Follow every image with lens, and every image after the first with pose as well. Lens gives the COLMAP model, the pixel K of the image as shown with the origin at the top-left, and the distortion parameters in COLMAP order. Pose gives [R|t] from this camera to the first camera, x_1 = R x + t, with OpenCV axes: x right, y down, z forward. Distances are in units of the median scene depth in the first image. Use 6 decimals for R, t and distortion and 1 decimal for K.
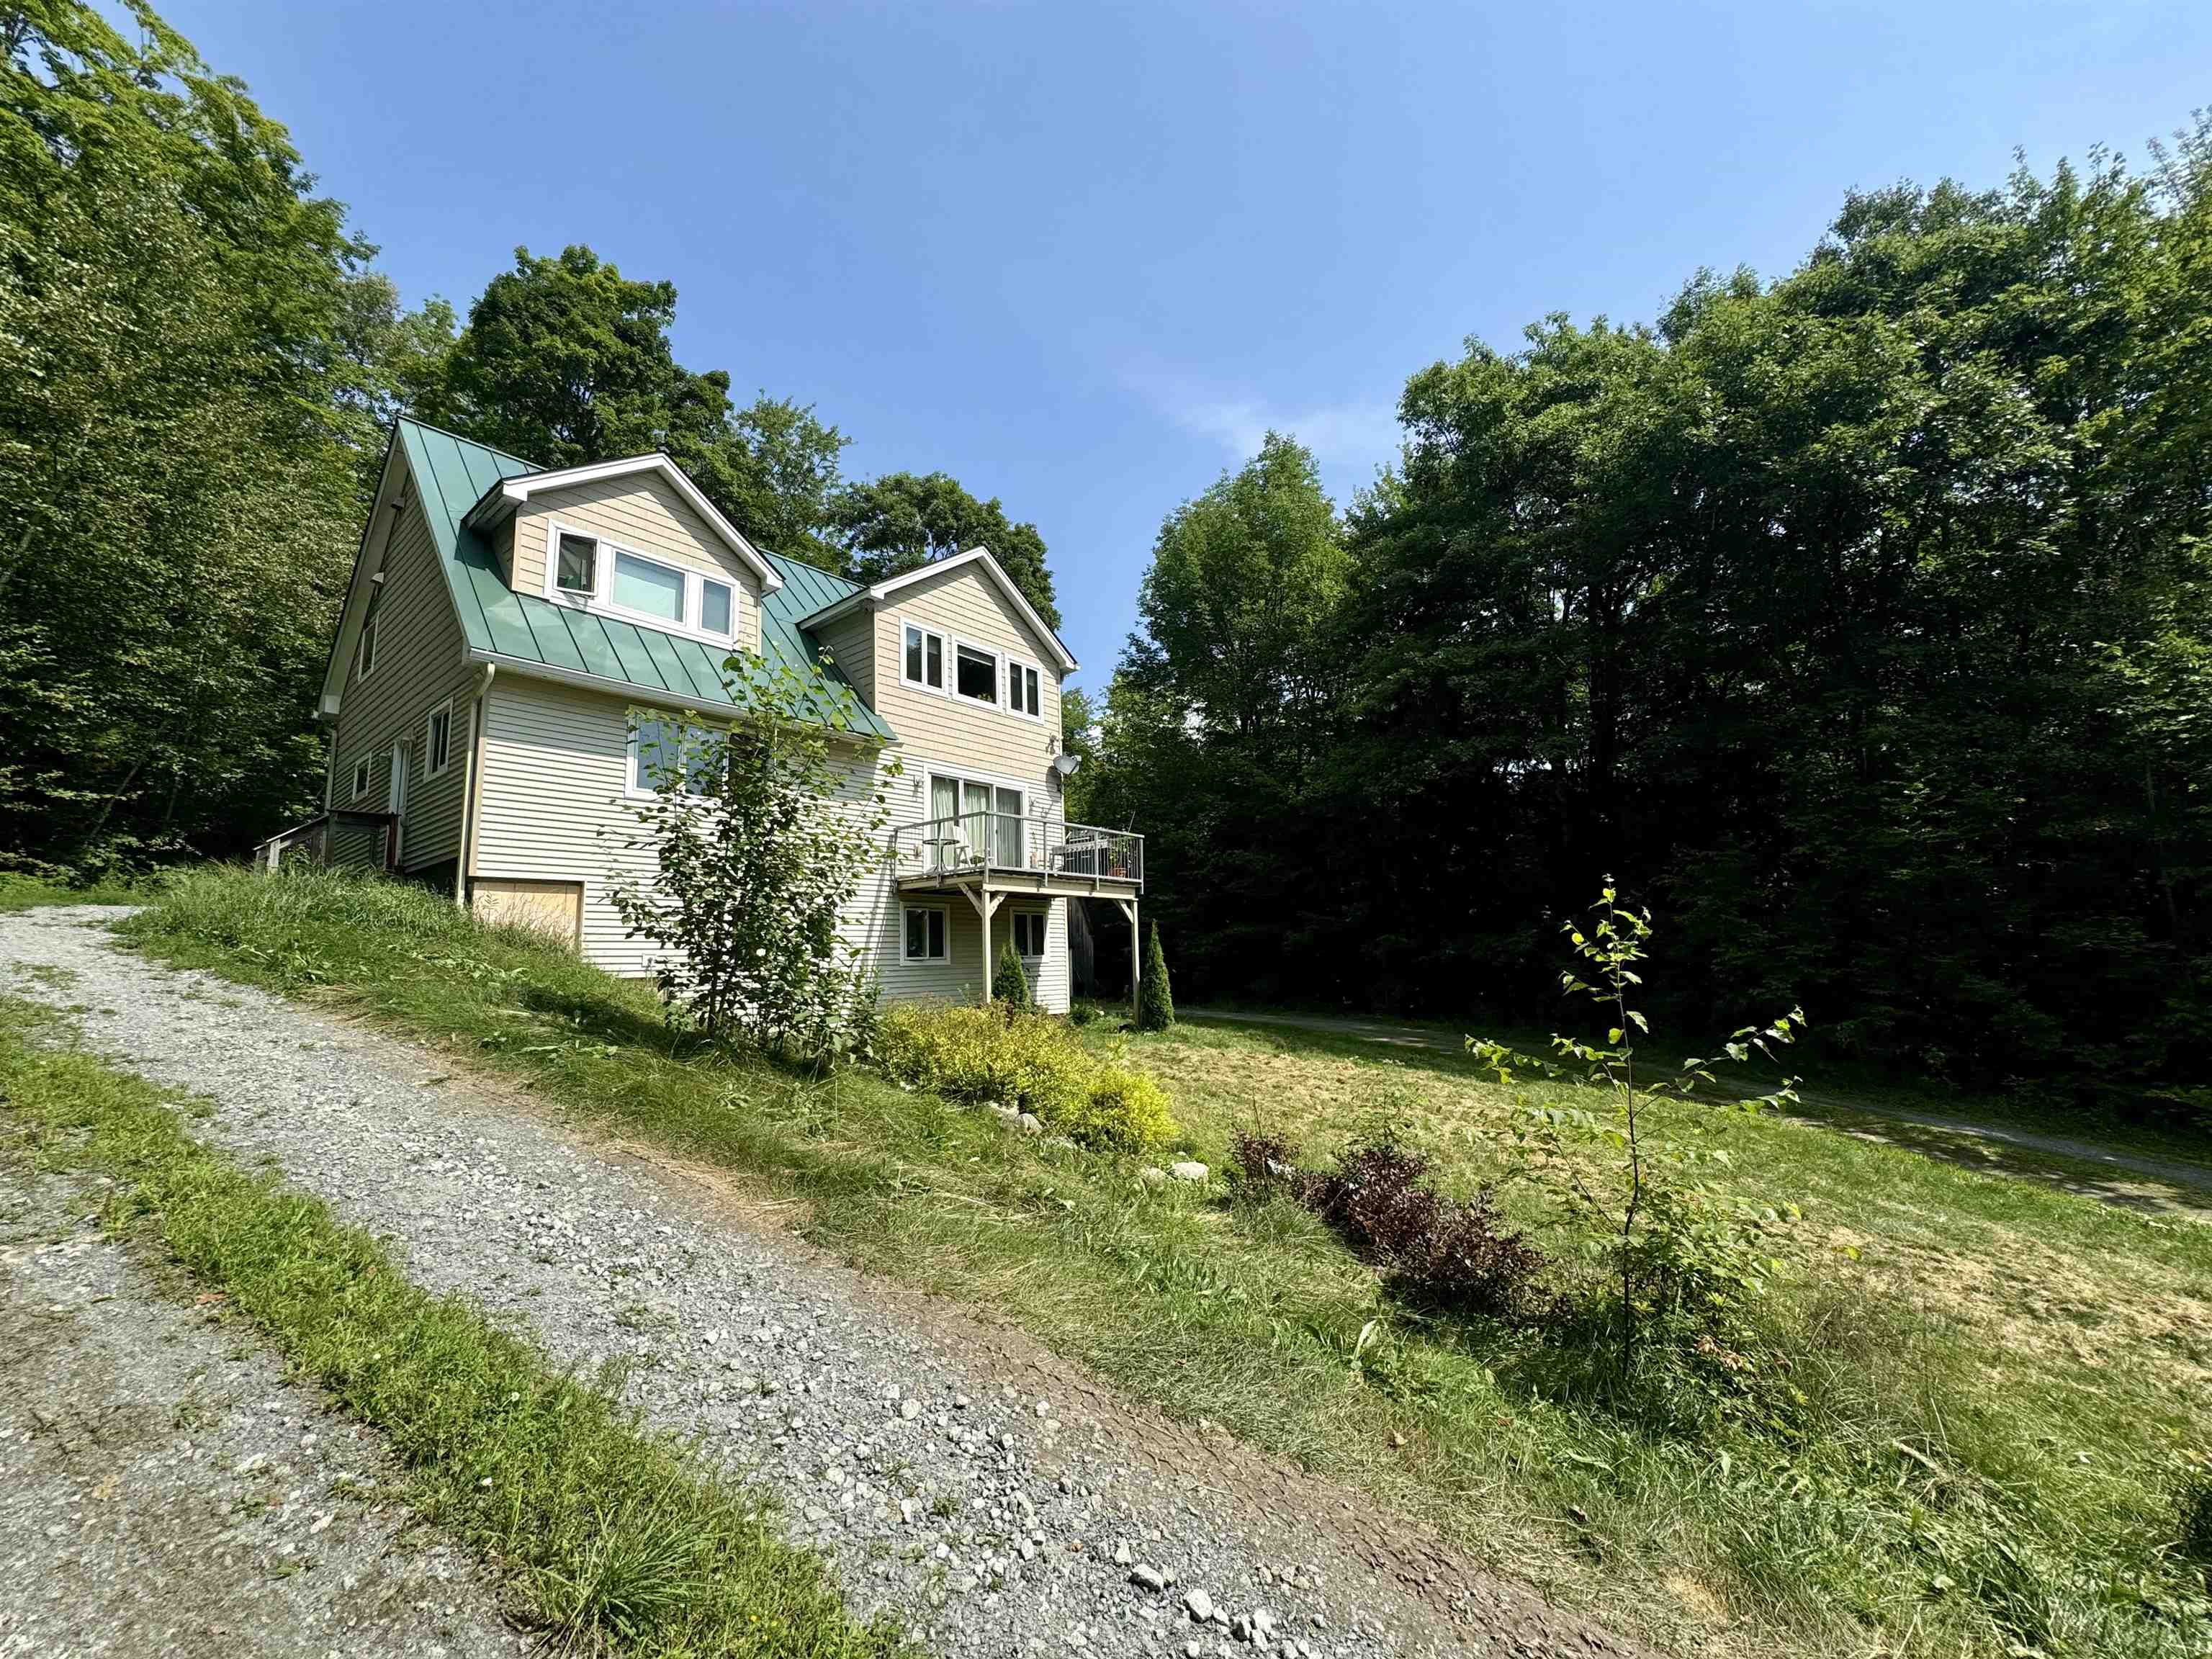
lens RADIAL K [[890.8, 0, 1106.0], [0, 890.8, 829.5], [0, 0, 1]] dist [0.016474, -0.000019]
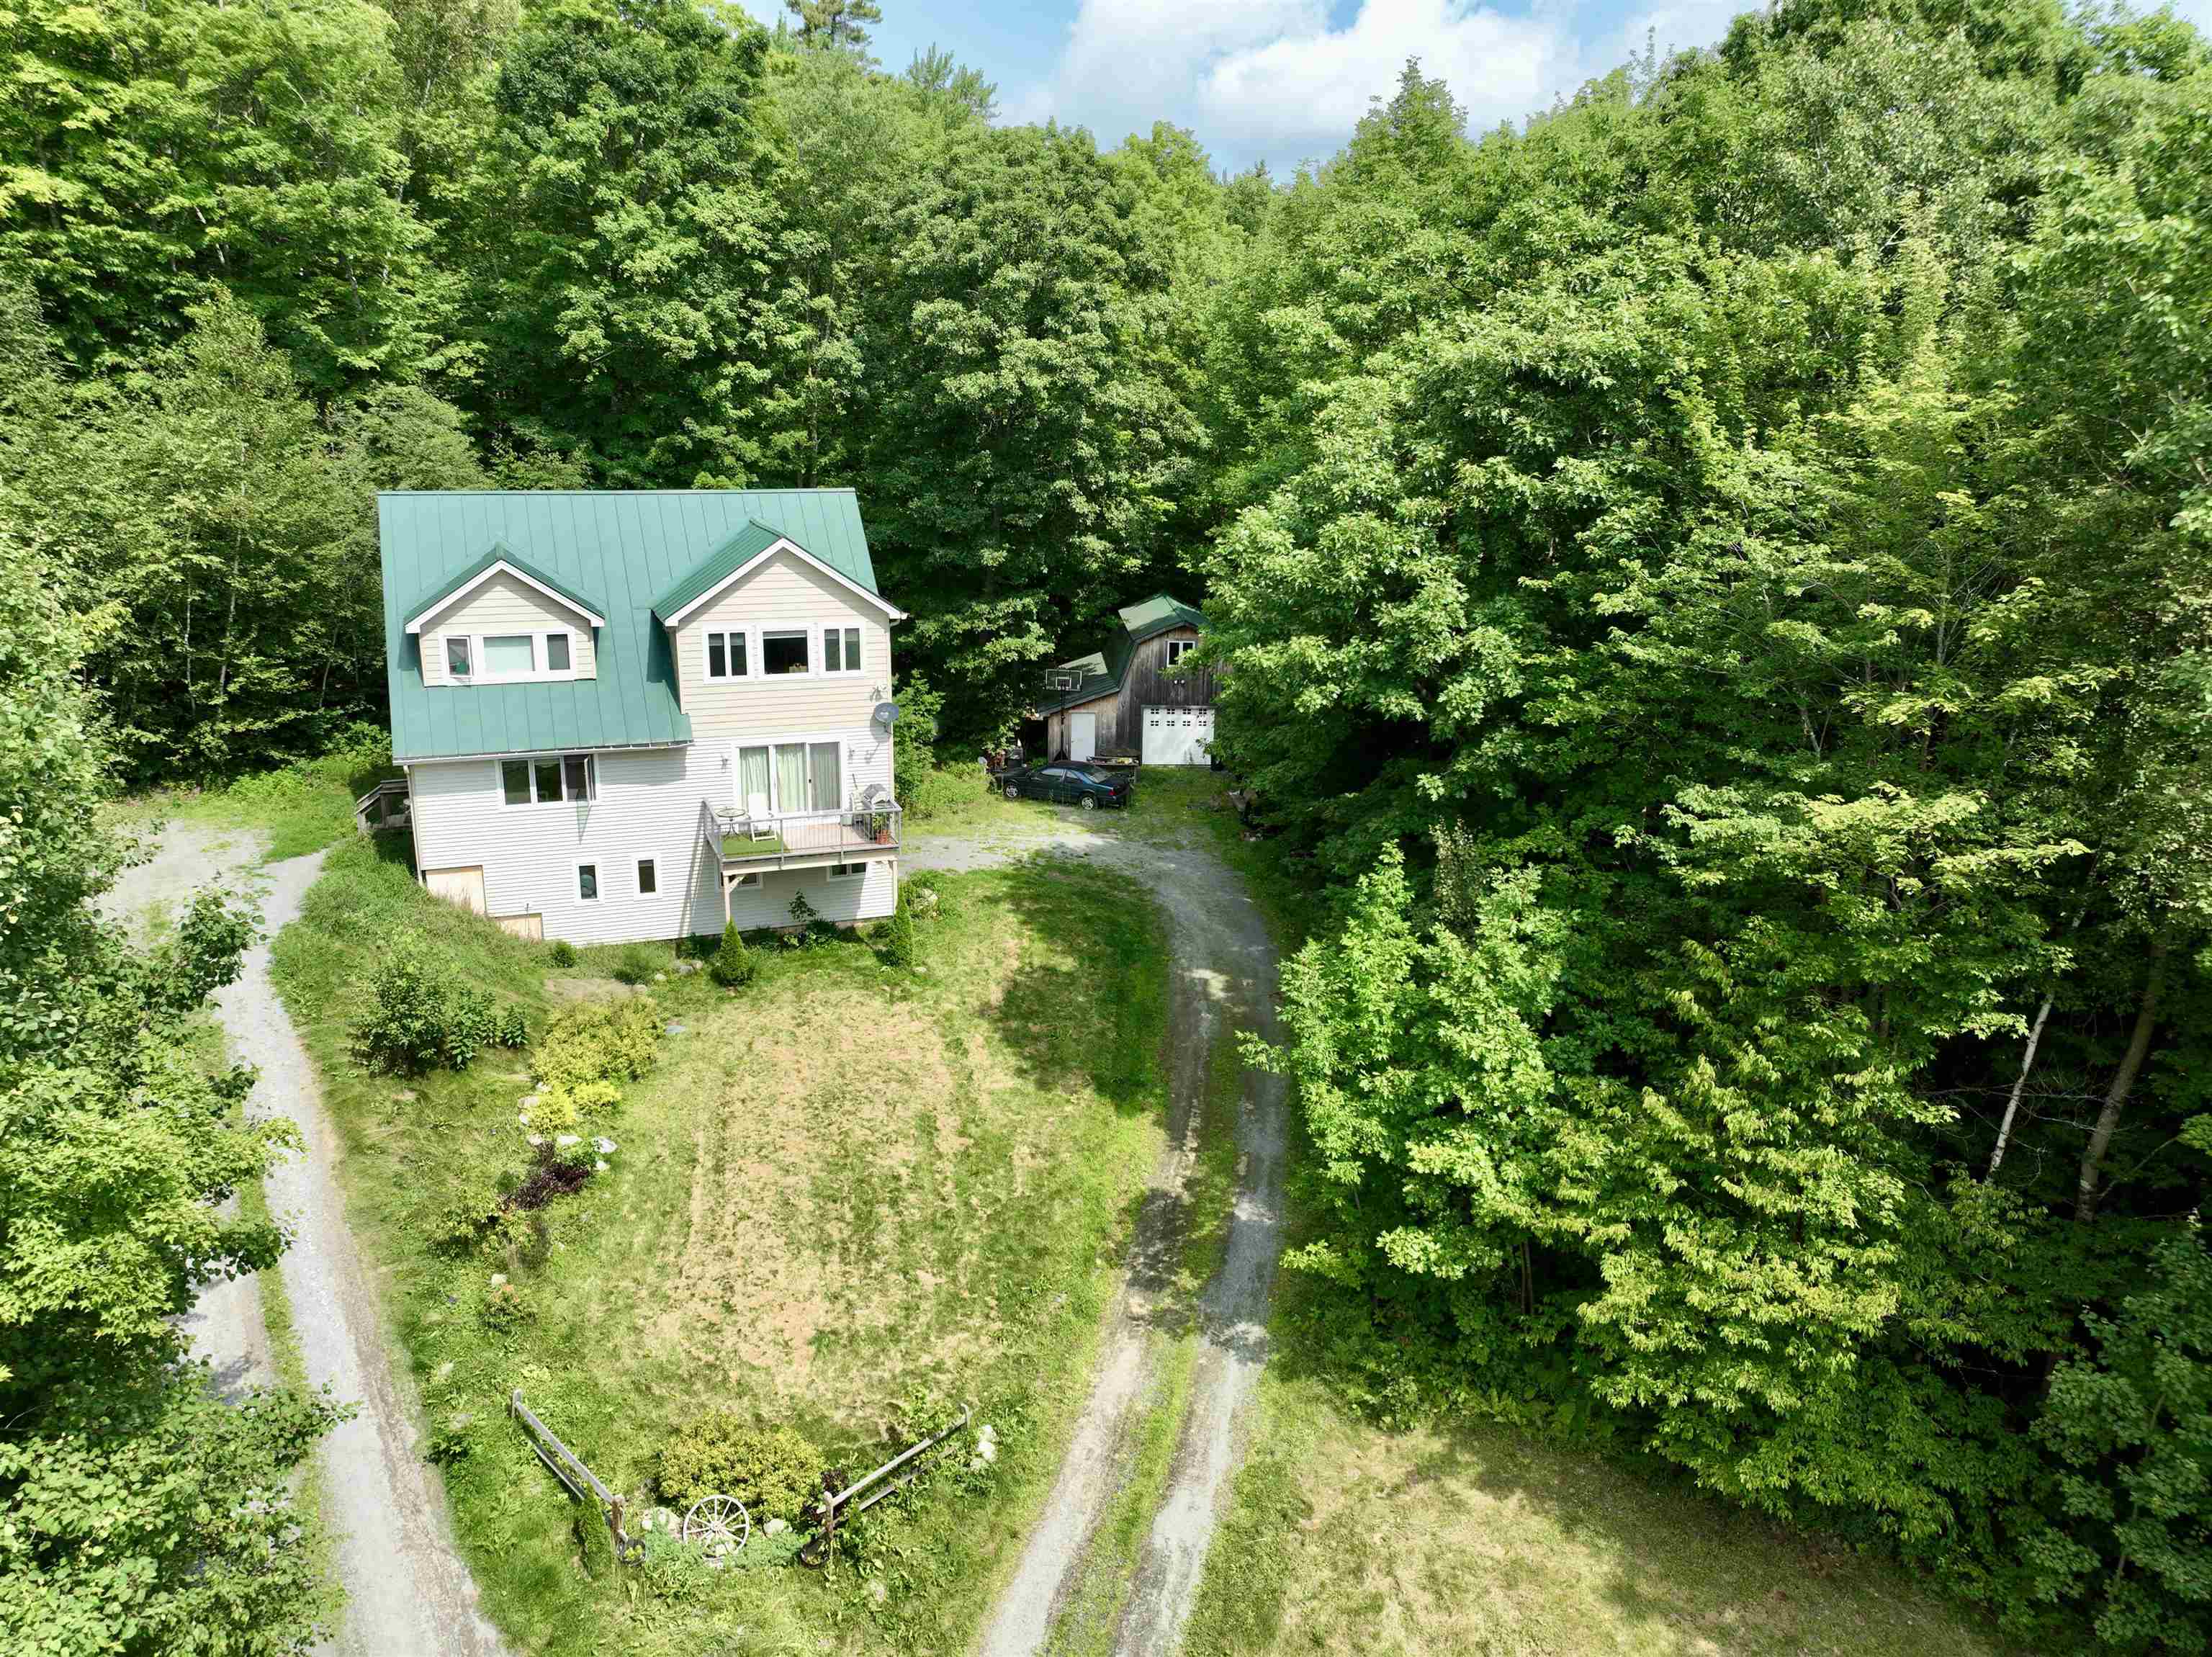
lens RADIAL K [[1556.6, 0, 1106.0], [0, 1556.6, 828.5], [0, 0, 1]] dist [0.014294, 0.006727]
pose [[0.870195, 0.184275, -0.456949, 1.281783], [0.030881, 0.905205, 0.423853, -0.874626], [0.491738, -0.382946, 0.782014, -0.512408]]
